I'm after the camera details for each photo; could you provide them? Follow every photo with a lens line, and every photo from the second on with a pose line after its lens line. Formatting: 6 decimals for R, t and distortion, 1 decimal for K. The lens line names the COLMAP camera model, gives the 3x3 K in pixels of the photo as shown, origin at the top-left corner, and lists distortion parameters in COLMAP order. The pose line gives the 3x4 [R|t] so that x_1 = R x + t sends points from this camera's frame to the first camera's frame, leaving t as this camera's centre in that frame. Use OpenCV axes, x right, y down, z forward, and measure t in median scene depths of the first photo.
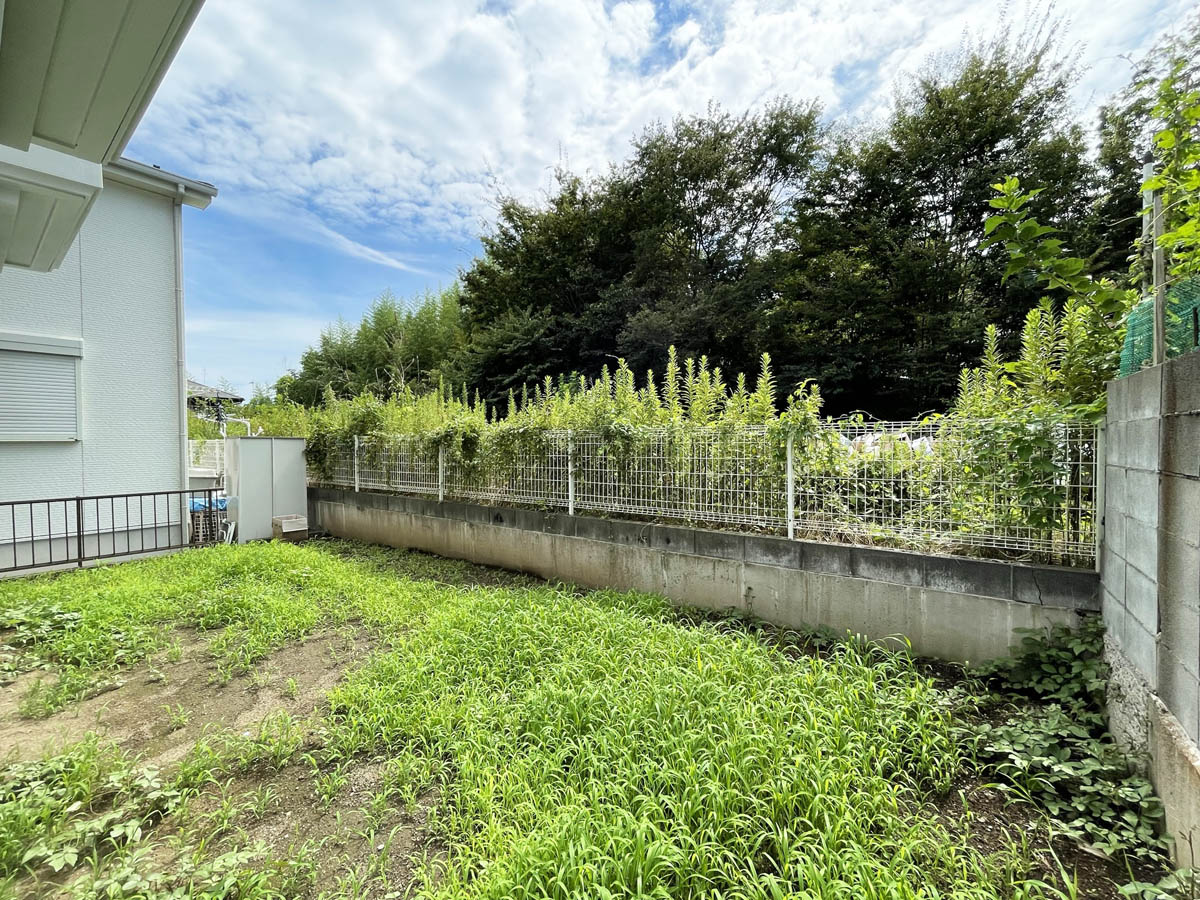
lens RADIAL K [[485.7, 0, 600.0], [0, 485.7, 450.0], [0, 0, 1]] dist [-0.001459, 0.000216]
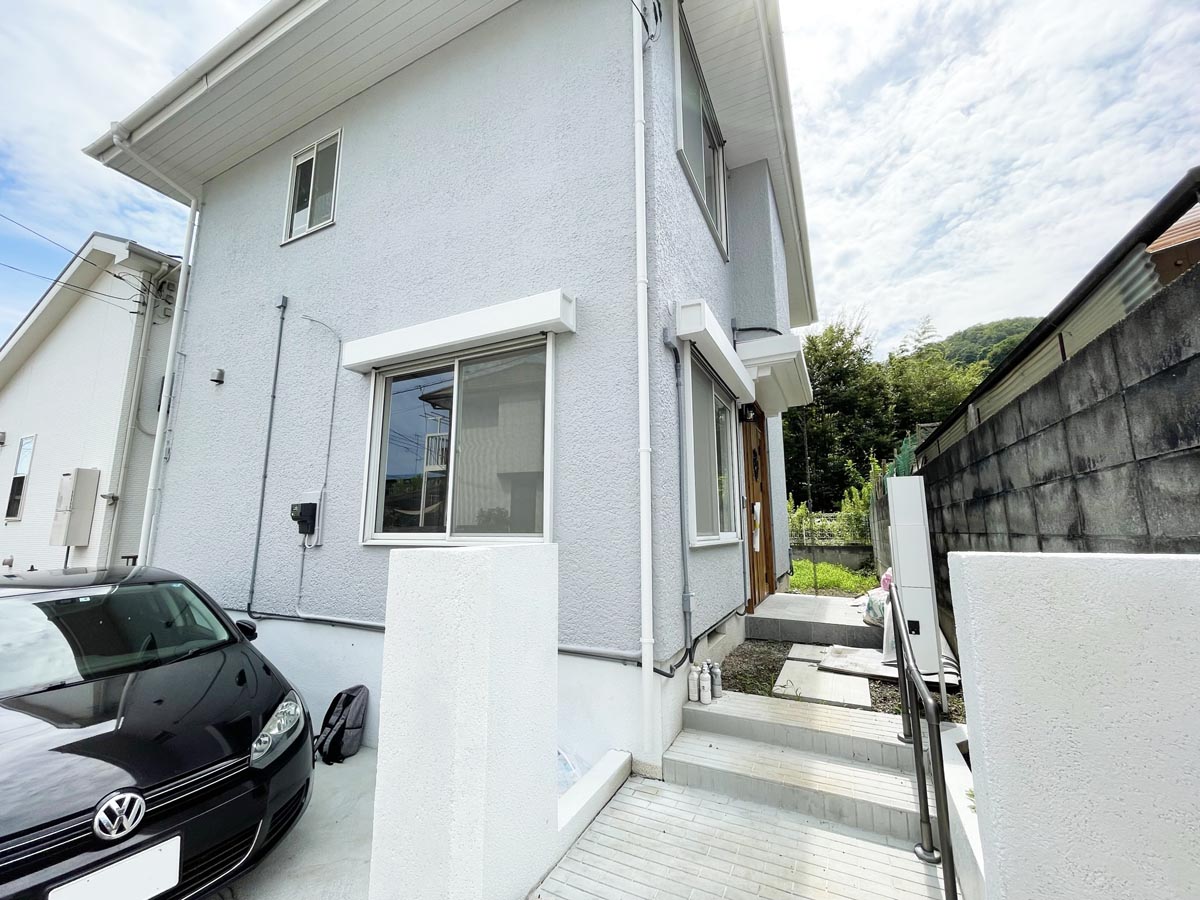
lens RADIAL K [[485.7, 0, 600.0], [0, 485.7, 450.0], [0, 0, 1]] dist [-0.001459, 0.000216]
pose [[0.982040, 0.032188, 0.185906, -2.055510], [0.001755, 0.983738, -0.179598, 0.148179], [-0.188664, 0.176699, 0.966014, -2.676117]]
